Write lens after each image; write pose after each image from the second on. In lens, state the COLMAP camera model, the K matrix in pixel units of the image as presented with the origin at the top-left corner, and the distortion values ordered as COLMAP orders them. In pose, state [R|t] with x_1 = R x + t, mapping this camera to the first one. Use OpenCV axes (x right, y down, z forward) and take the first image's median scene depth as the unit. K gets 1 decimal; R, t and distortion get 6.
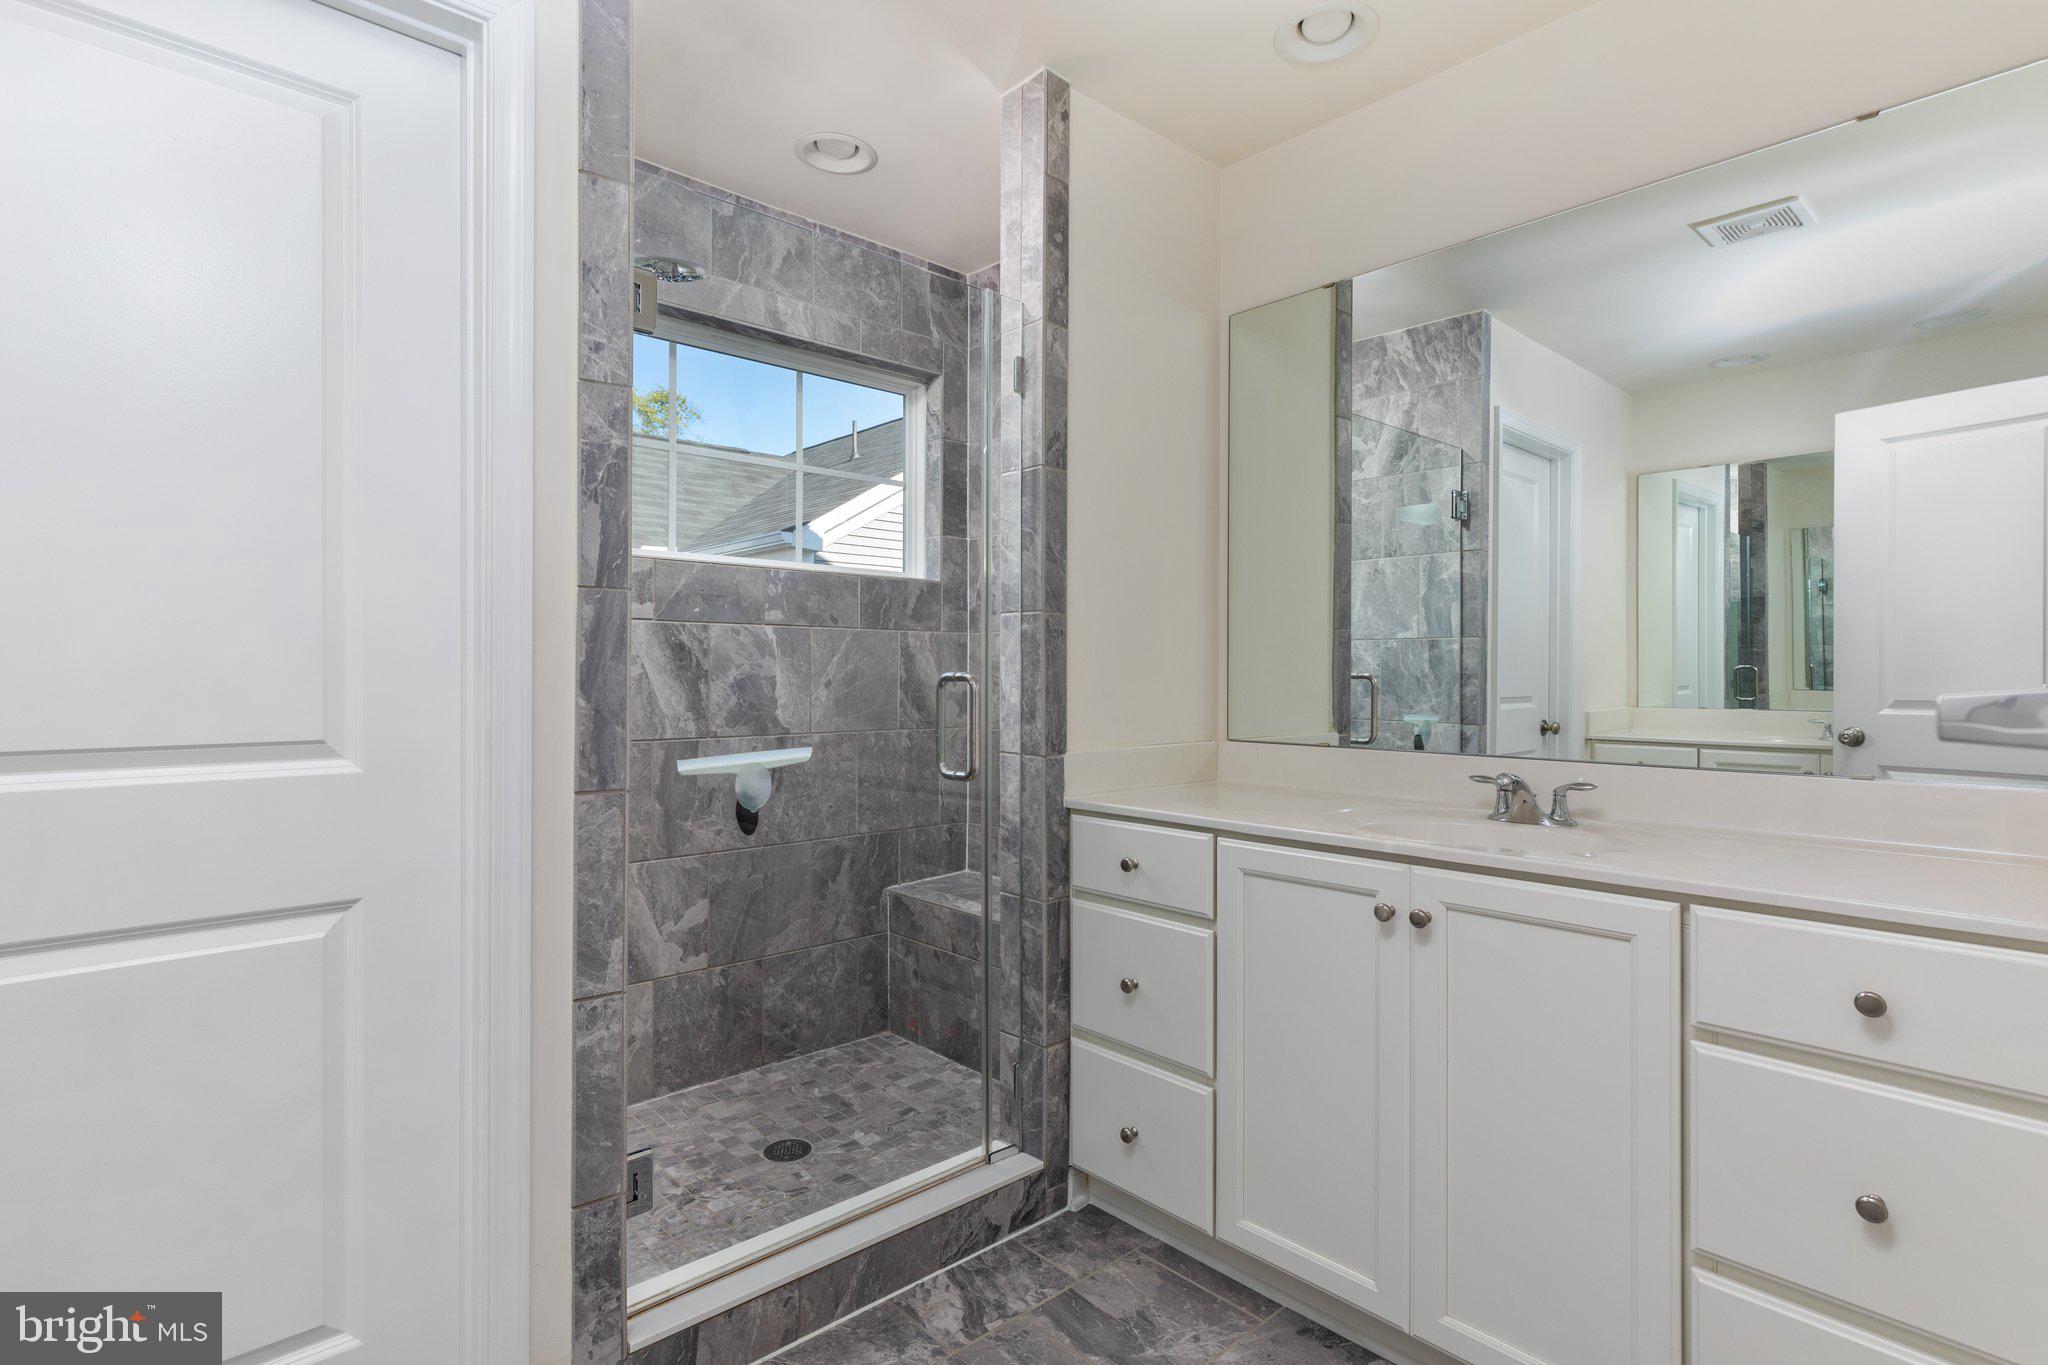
lens RADIAL K [[1020.8, 0, 1024.5], [0, 1020.8, 673.5], [0, 0, 1]] dist [0.001409, -0.000240]
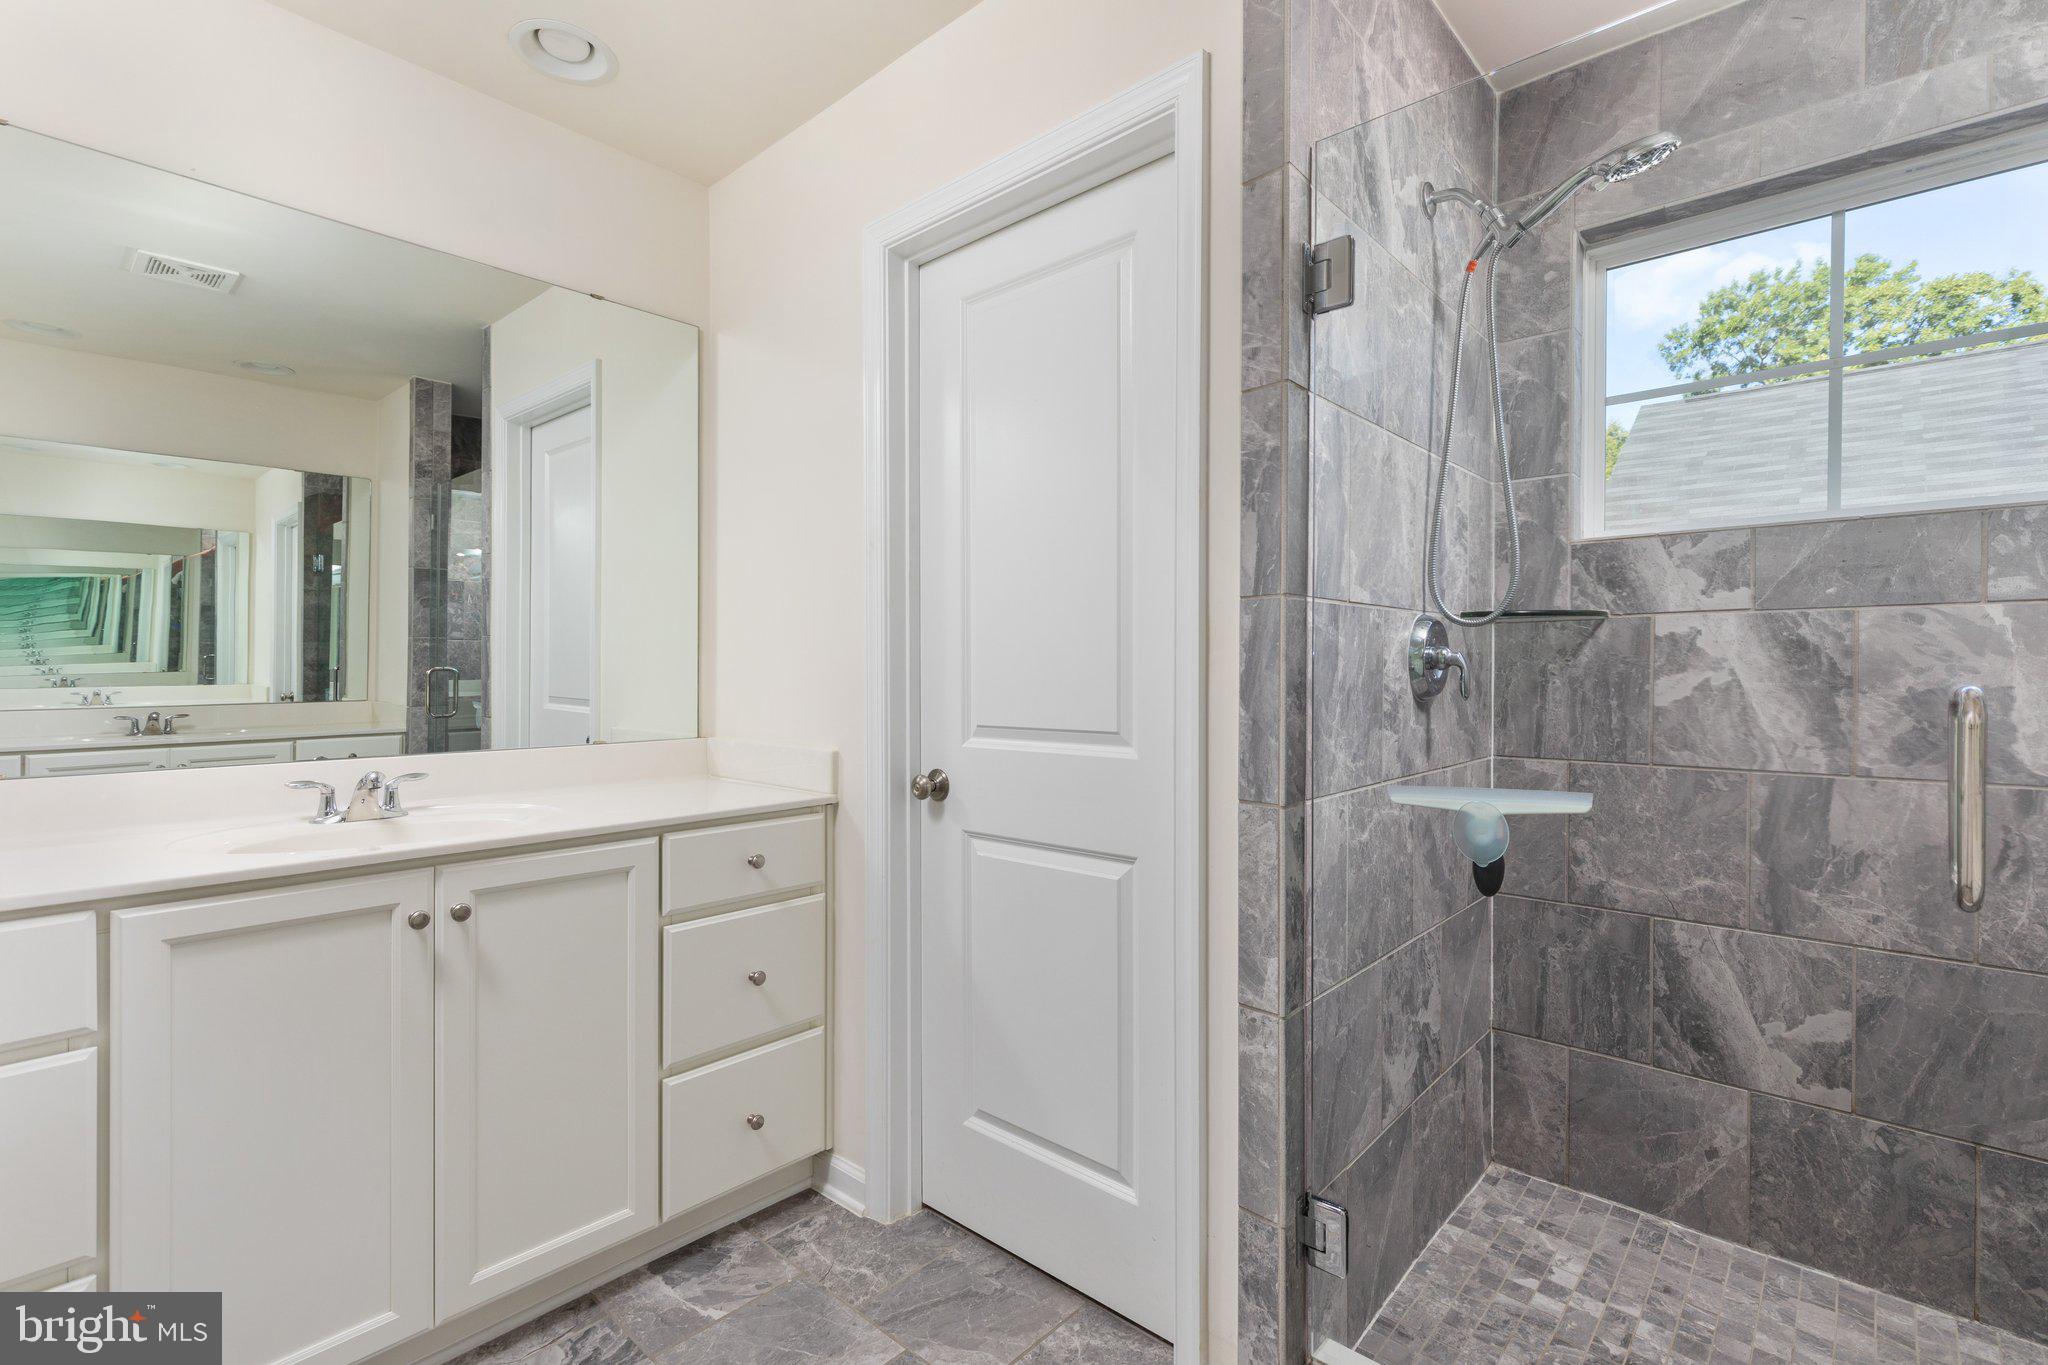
lens RADIAL K [[921.5, 0, 1026.1], [0, 921.5, 680.4], [0, 0, 1]] dist [0.005472, -0.001833]
pose [[0.086277, 0.005784, -0.996254, 0.266896], [-0.000479, 0.999983, 0.005764, -0.004720], [0.996271, -0.000020, 0.086278, 0.412889]]
